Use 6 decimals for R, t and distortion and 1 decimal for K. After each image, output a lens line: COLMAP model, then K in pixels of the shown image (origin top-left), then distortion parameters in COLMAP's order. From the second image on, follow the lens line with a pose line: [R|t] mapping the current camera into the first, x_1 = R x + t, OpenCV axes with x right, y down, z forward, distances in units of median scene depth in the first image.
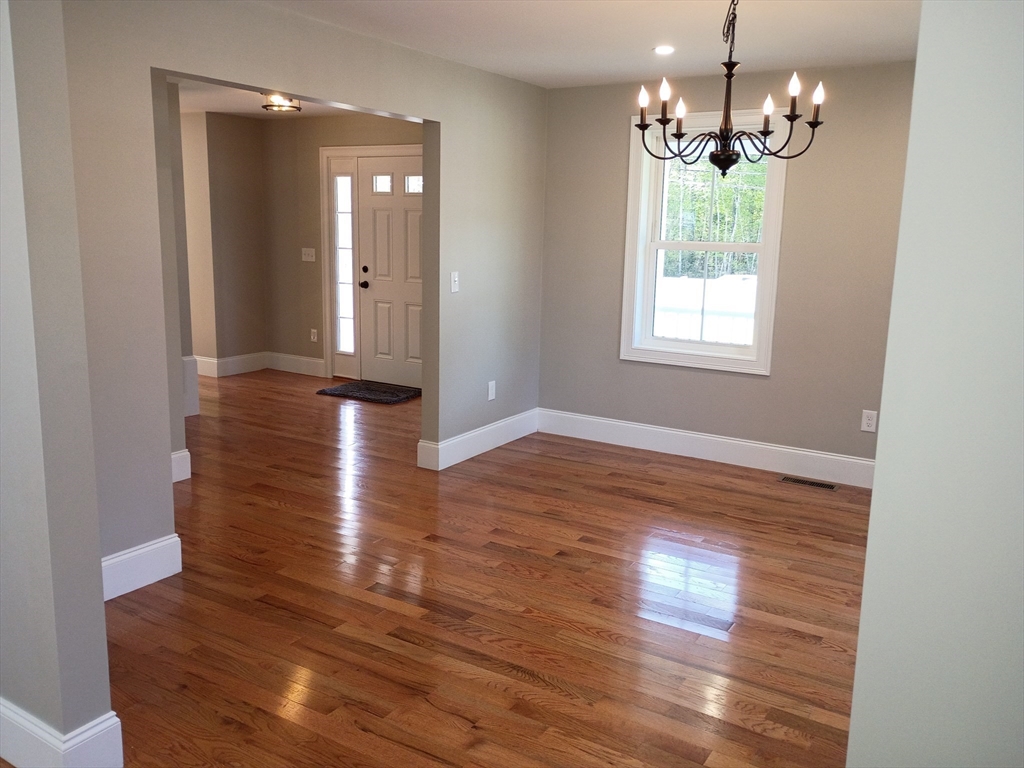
lens RADIAL K [[845.4, 0, 509.2], [0, 845.4, 380.3], [0, 0, 1]] dist [0.070776, -0.093476]
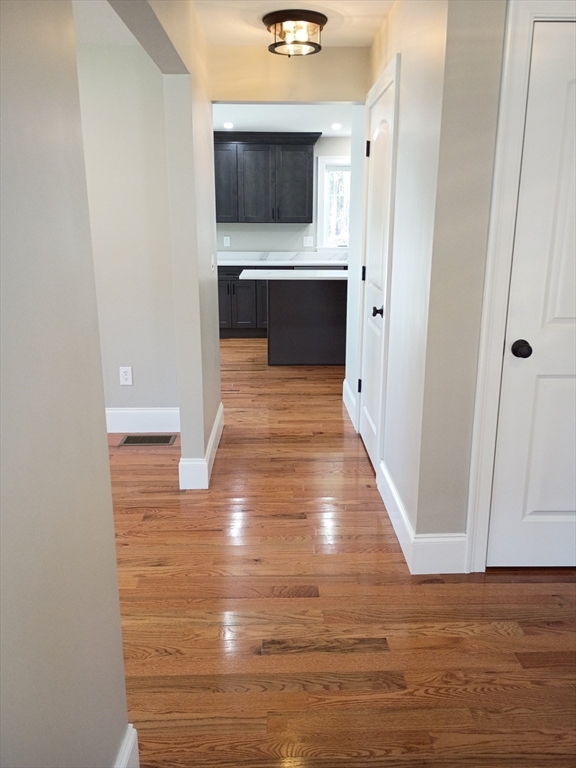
lens RADIAL K [[634.0, 0, 289.3], [0, 634.0, 383.6], [0, 0, 1]] dist [0.070776, -0.093476]
pose [[-0.832726, 0.117875, -0.540993, -0.031633], [-0.121916, 0.914060, 0.386821, -0.329923], [0.540097, 0.388071, -0.746790, 1.891811]]
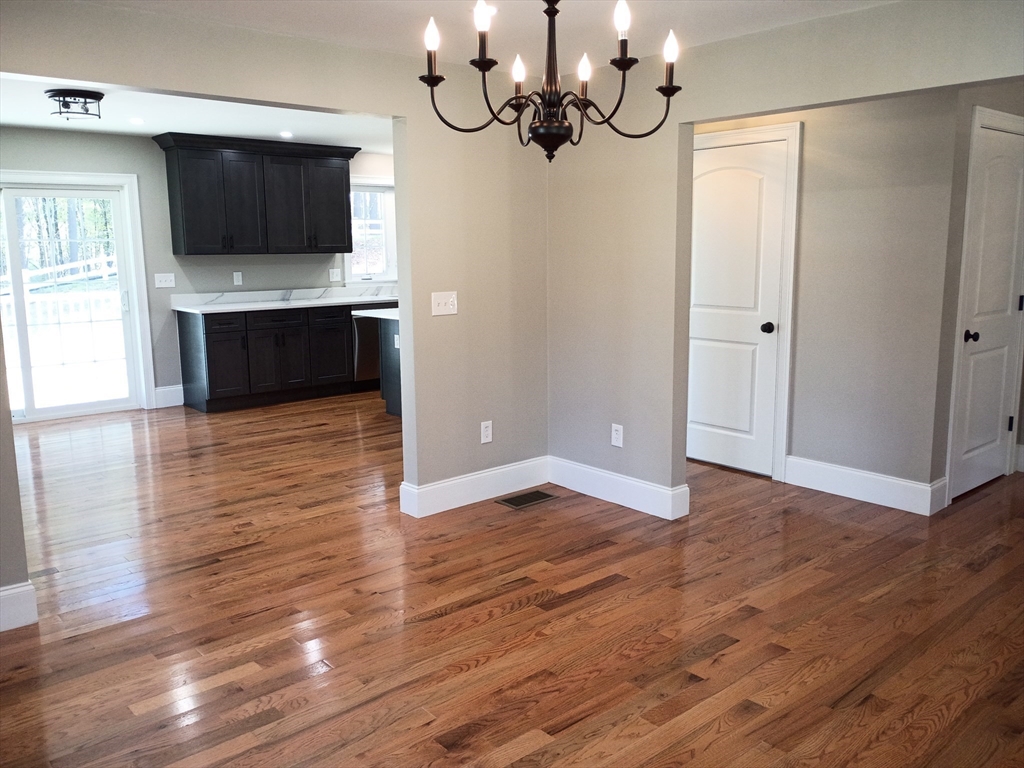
lens RADIAL K [[845.4, 0, 509.2], [0, 845.4, 380.3], [0, 0, 1]] dist [0.070776, -0.093476]
pose [[-0.286745, 0.139883, -0.947740, 0.905529], [-0.176992, 0.964517, 0.195909, -0.189248], [0.941515, 0.223918, -0.251812, 1.142343]]
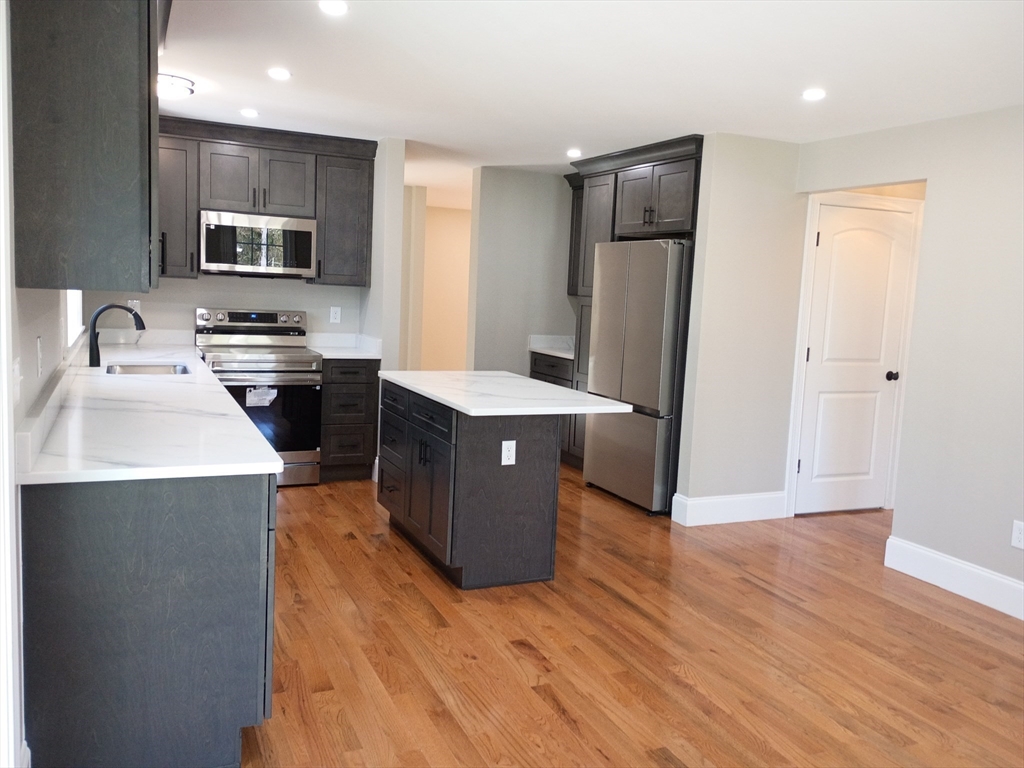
lens RADIAL K [[845.4, 0, 509.2], [0, 845.4, 380.3], [0, 0, 1]] dist [0.070776, -0.093476]
pose [[0.833700, 0.083734, -0.545832, -0.404668], [-0.136072, 0.989109, -0.056100, 0.150034], [0.535190, 0.121043, 0.836014, -0.699094]]
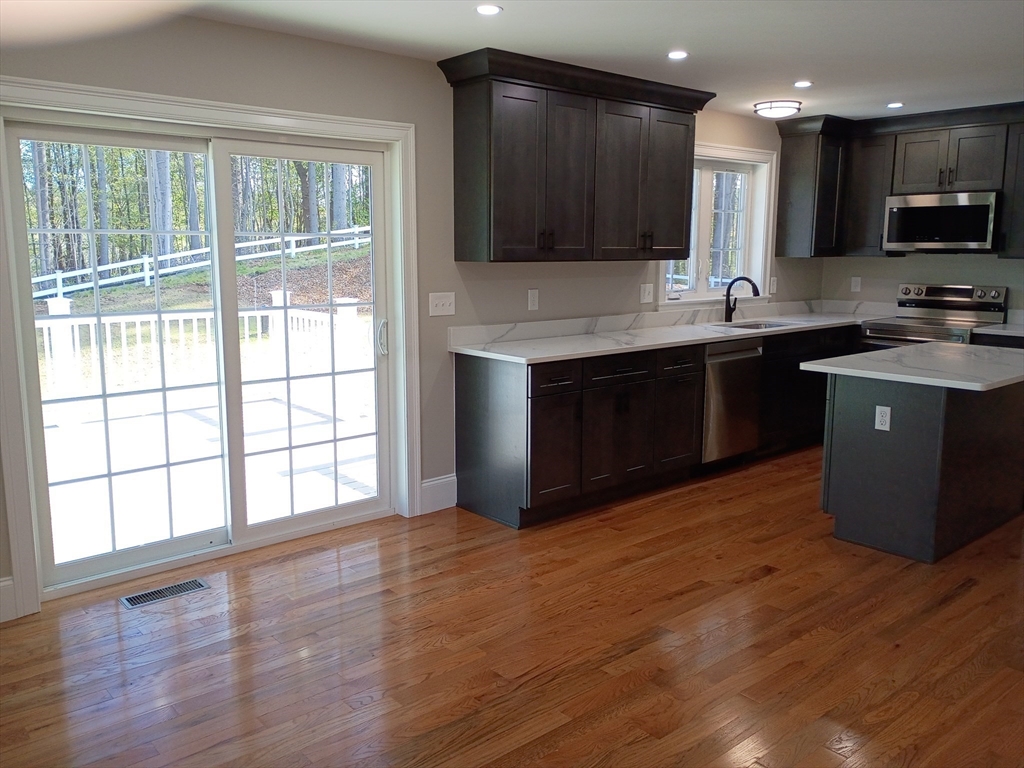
lens RADIAL K [[843.1, 0, 509.4], [0, 843.1, 379.4], [0, 0, 1]] dist [0.074016, -0.093159]
pose [[-0.283612, 0.131394, -0.949895, 0.244124], [-0.190228, 0.963173, 0.190028, 0.002220], [0.939882, 0.234591, -0.248172, 0.104427]]
